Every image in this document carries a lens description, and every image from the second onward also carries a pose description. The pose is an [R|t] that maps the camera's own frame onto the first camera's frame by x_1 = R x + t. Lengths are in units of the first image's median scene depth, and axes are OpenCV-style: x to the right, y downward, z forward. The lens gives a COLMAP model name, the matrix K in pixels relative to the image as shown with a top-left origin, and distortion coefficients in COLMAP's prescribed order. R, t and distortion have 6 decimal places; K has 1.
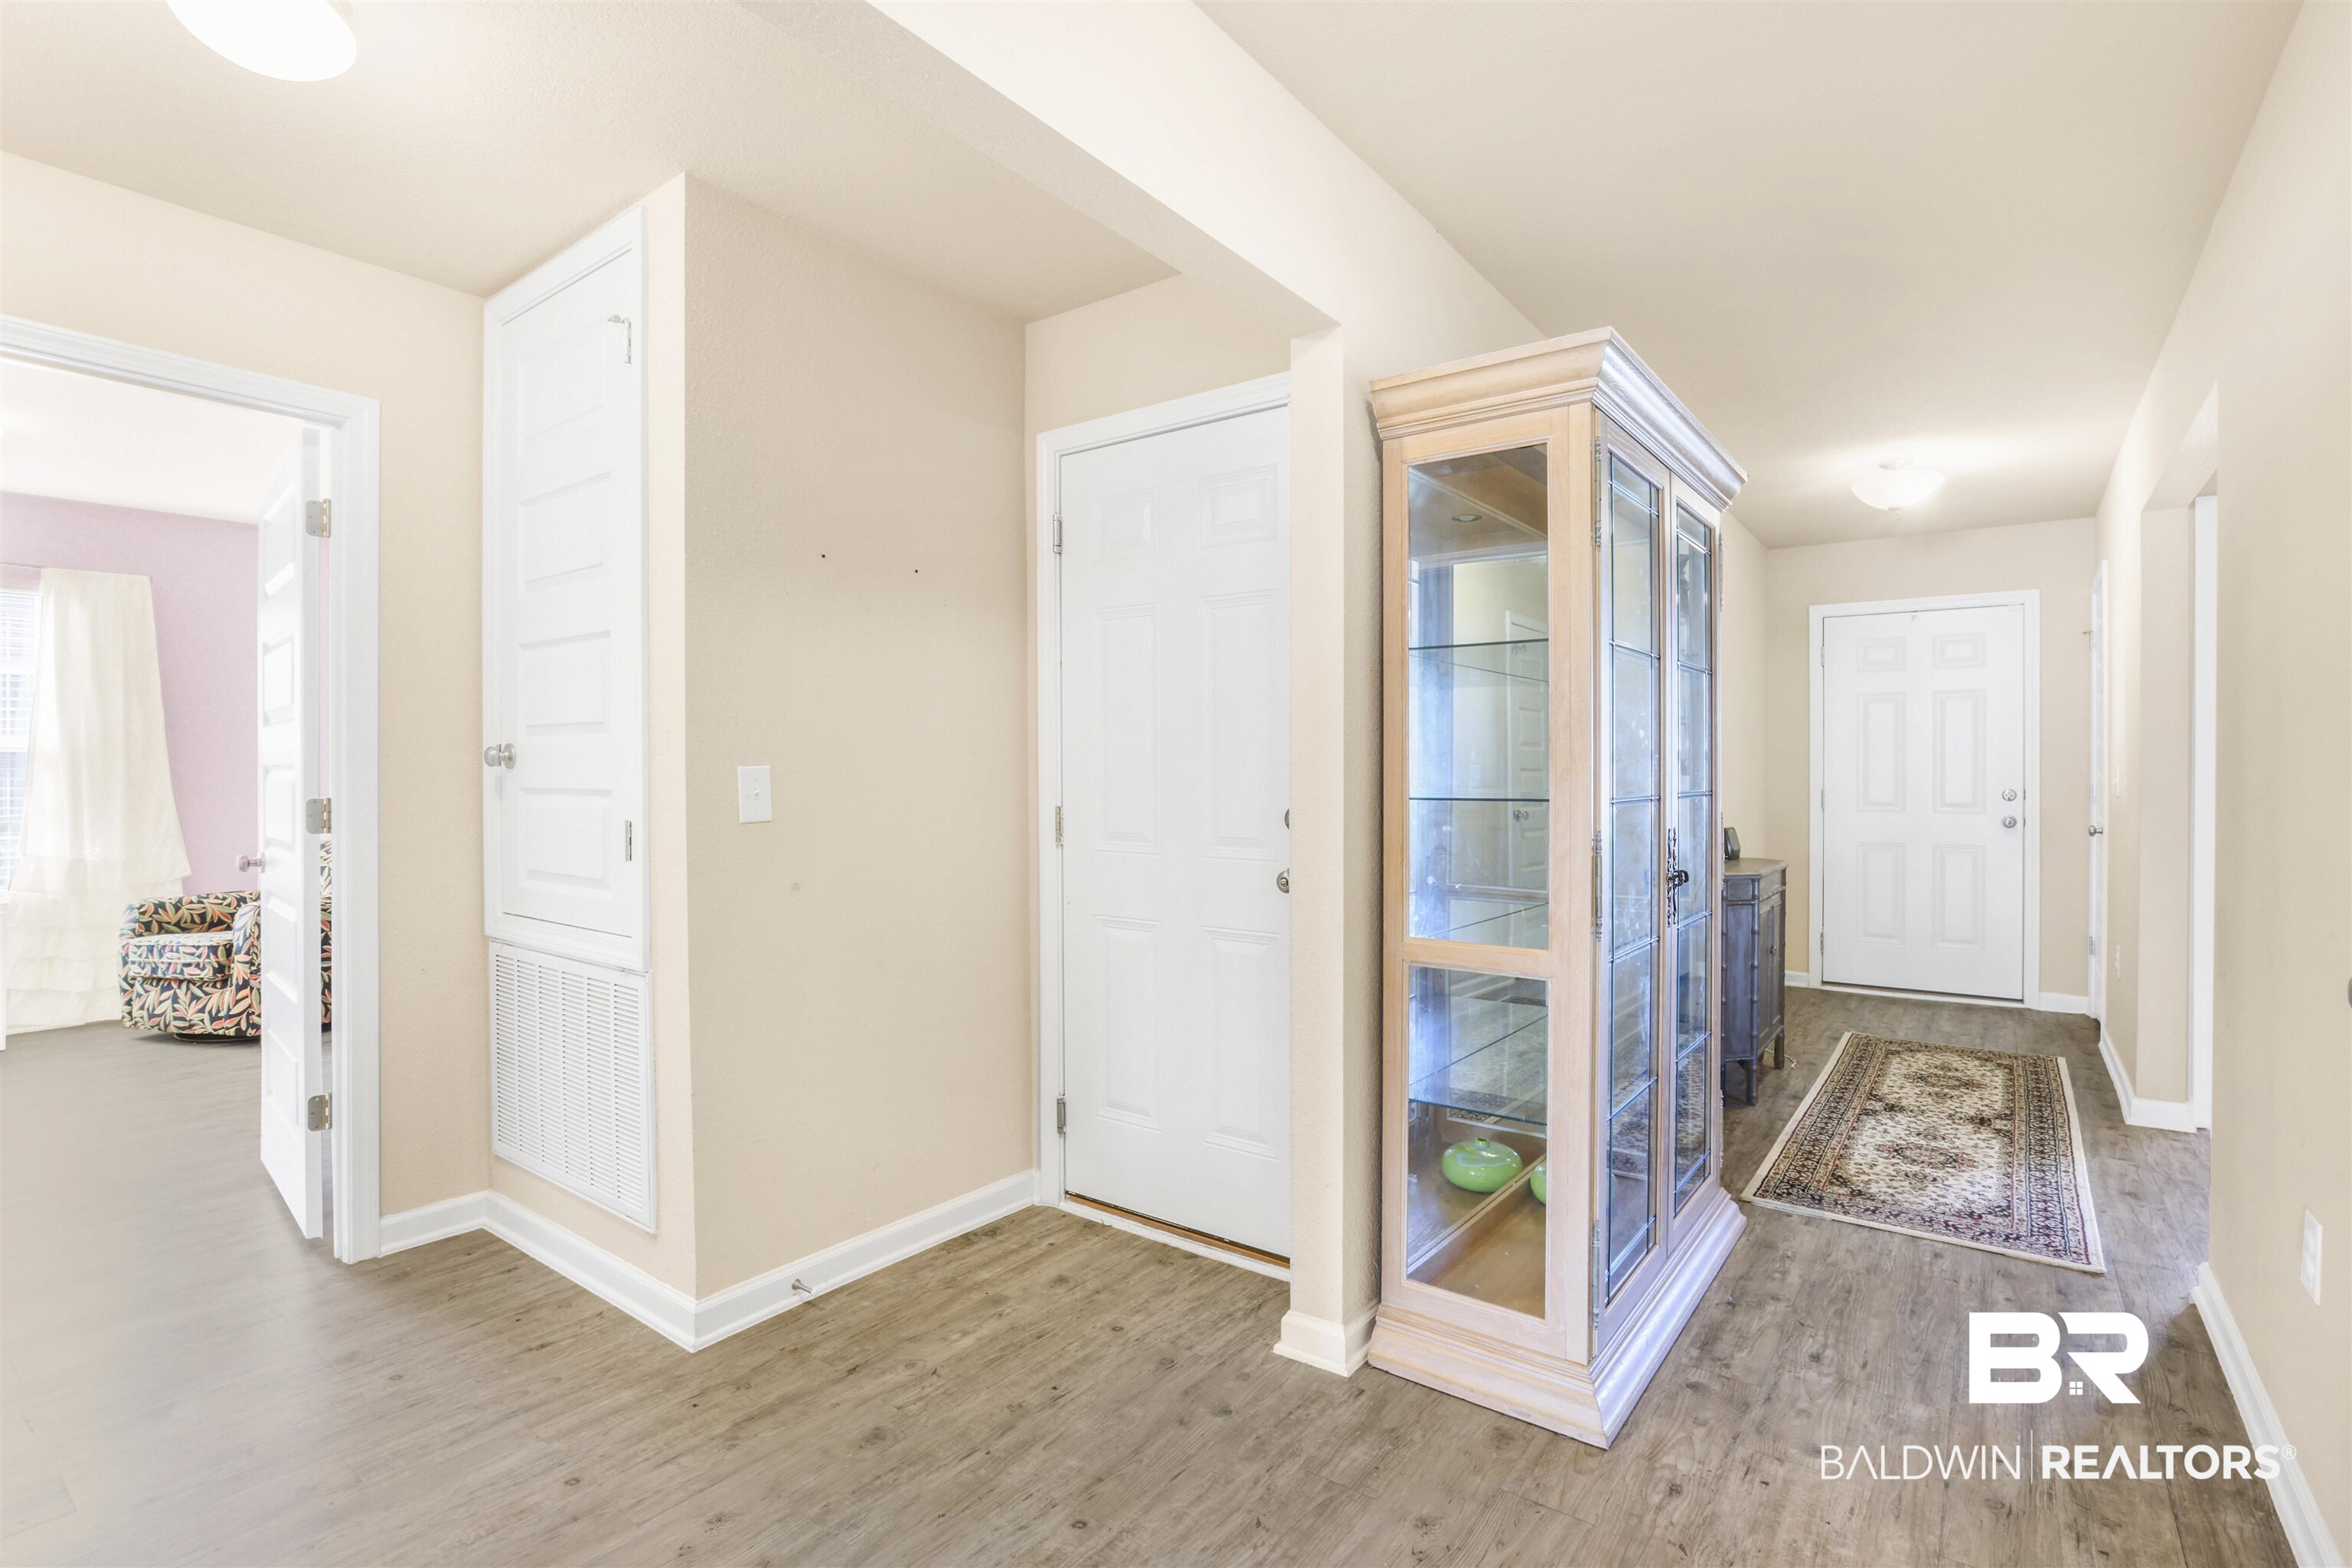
lens RADIAL K [[1088.1, 0, 1211.7], [0, 1088.1, 783.3], [0, 0, 1]] dist [-0.037082, 0.023412]
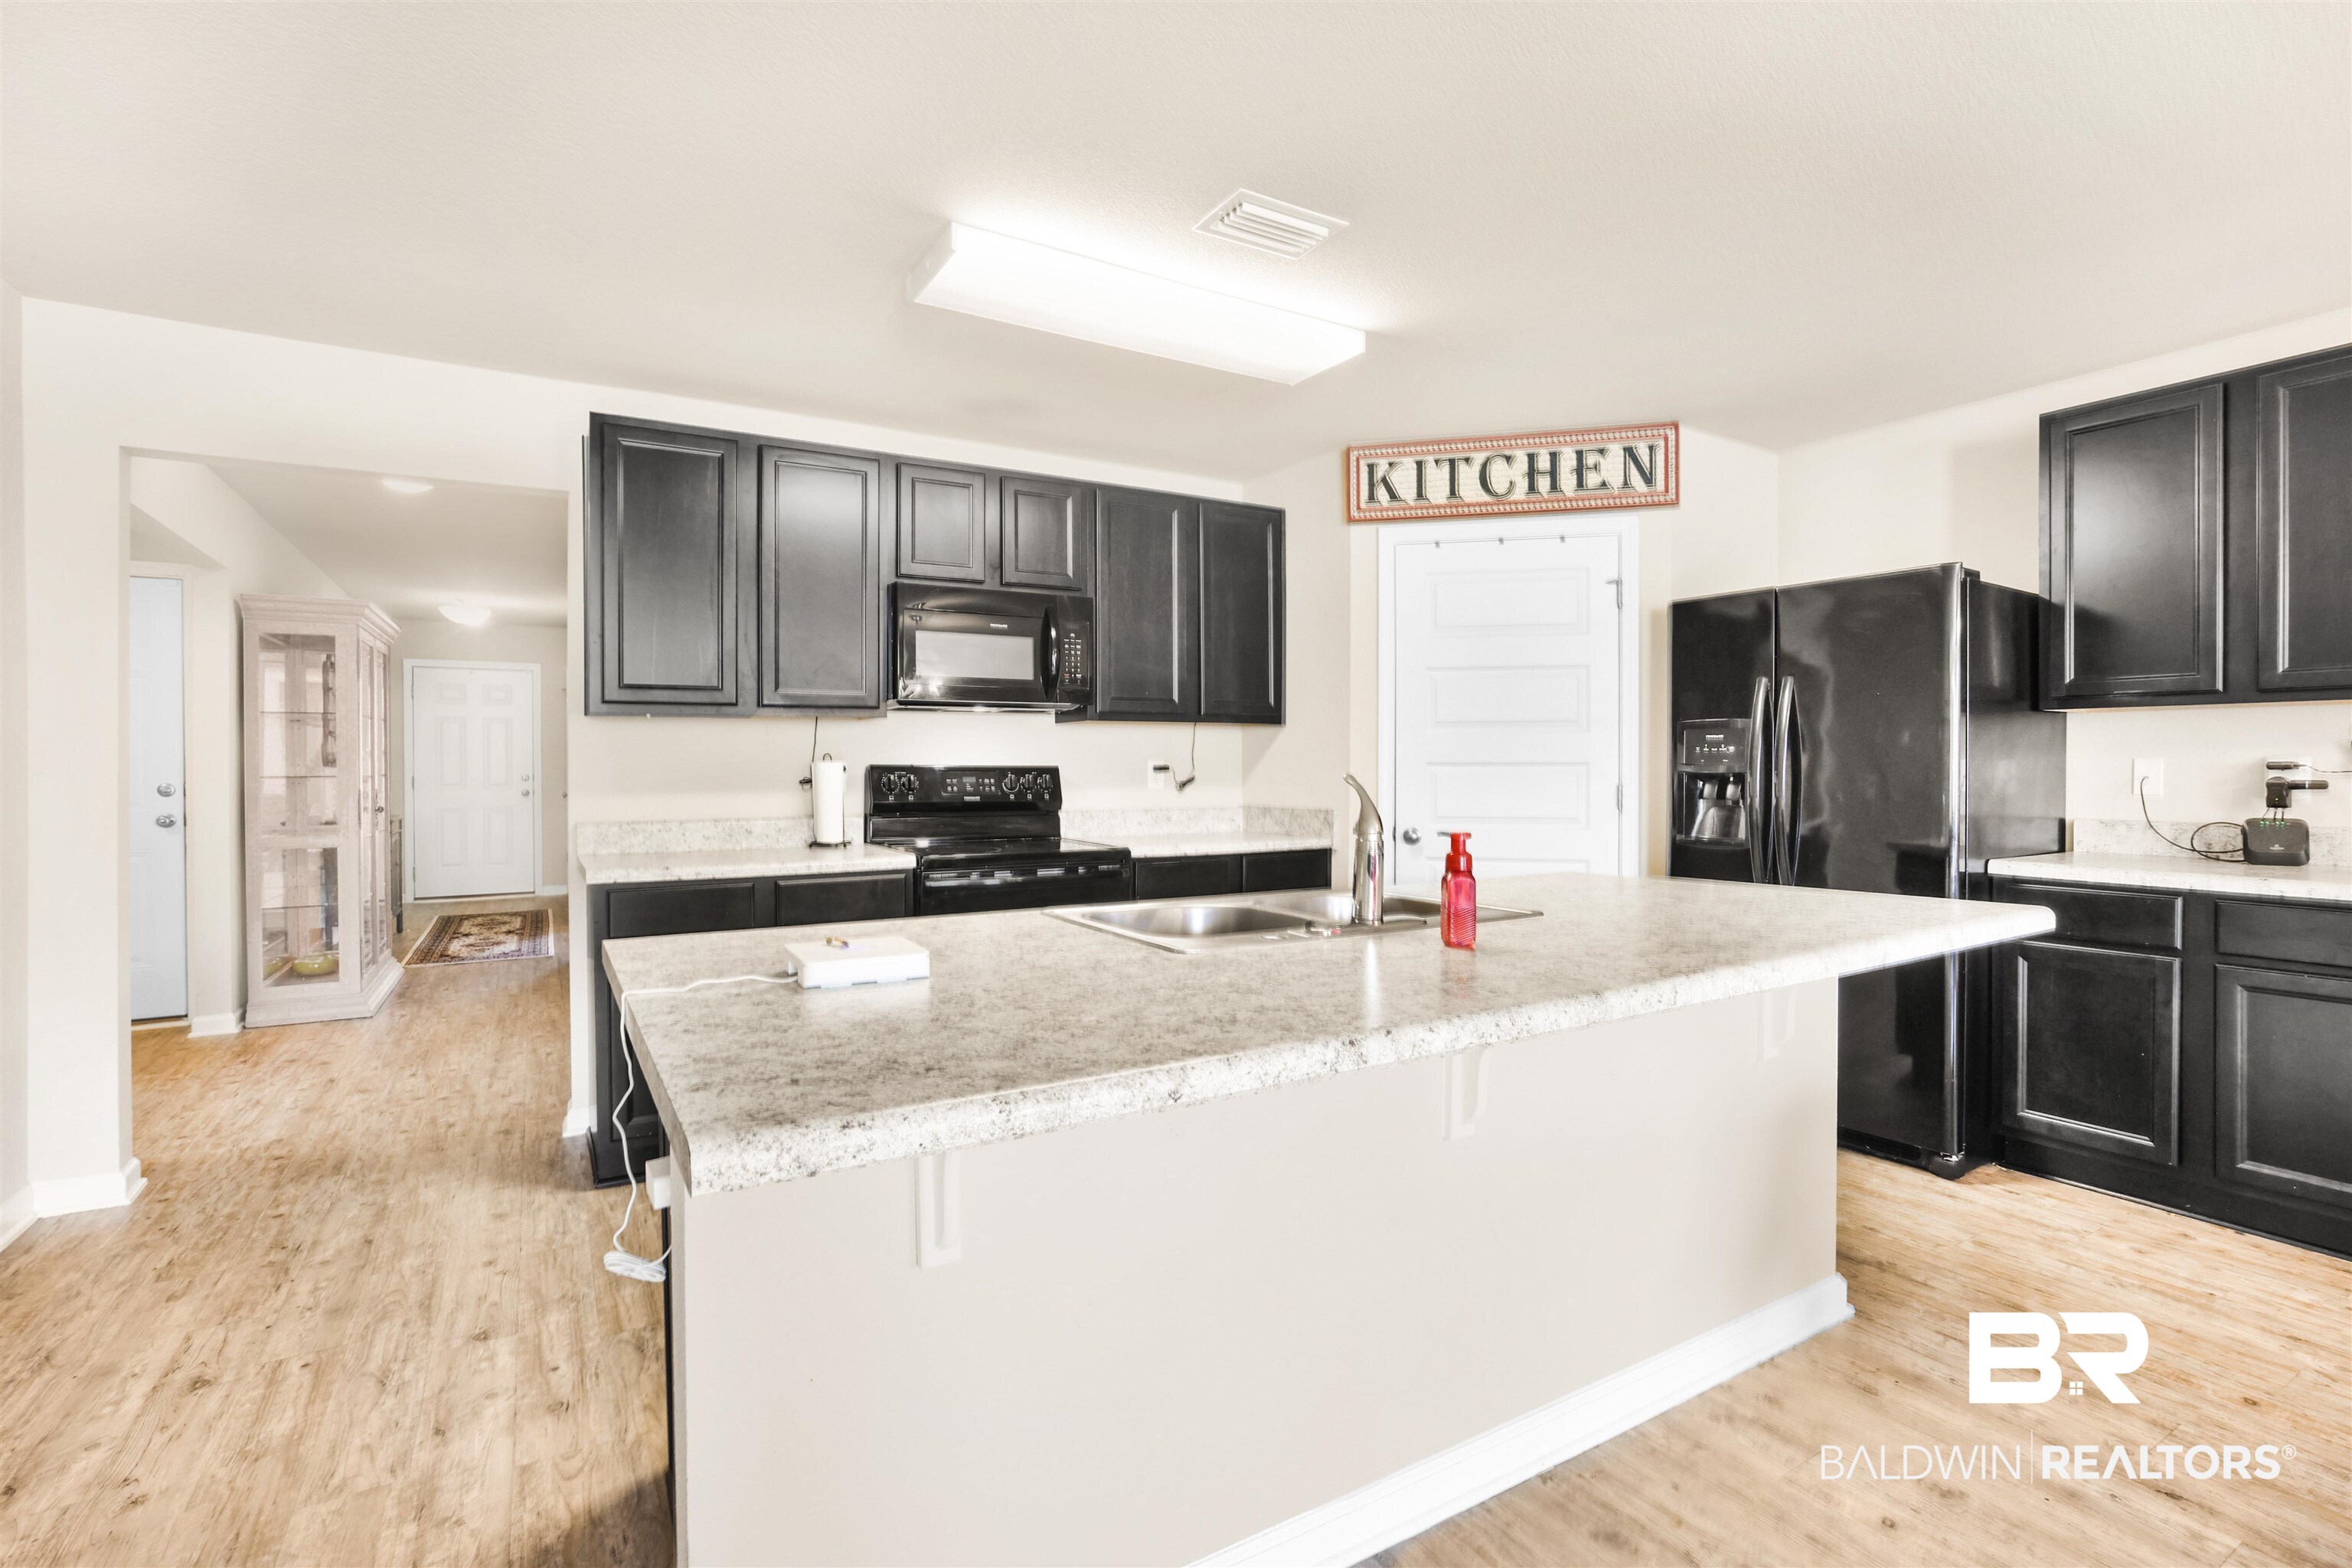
lens RADIAL K [[1098.3, 0, 1175.7], [0, 1098.3, 770.9], [0, 0, 1]] dist [-0.019624, 0.024174]
pose [[0.398028, -0.002920, 0.917368, -0.912838], [0.005748, 0.999983, 0.000689, 0.008030], [-0.917355, 0.004999, 0.398038, -1.319258]]
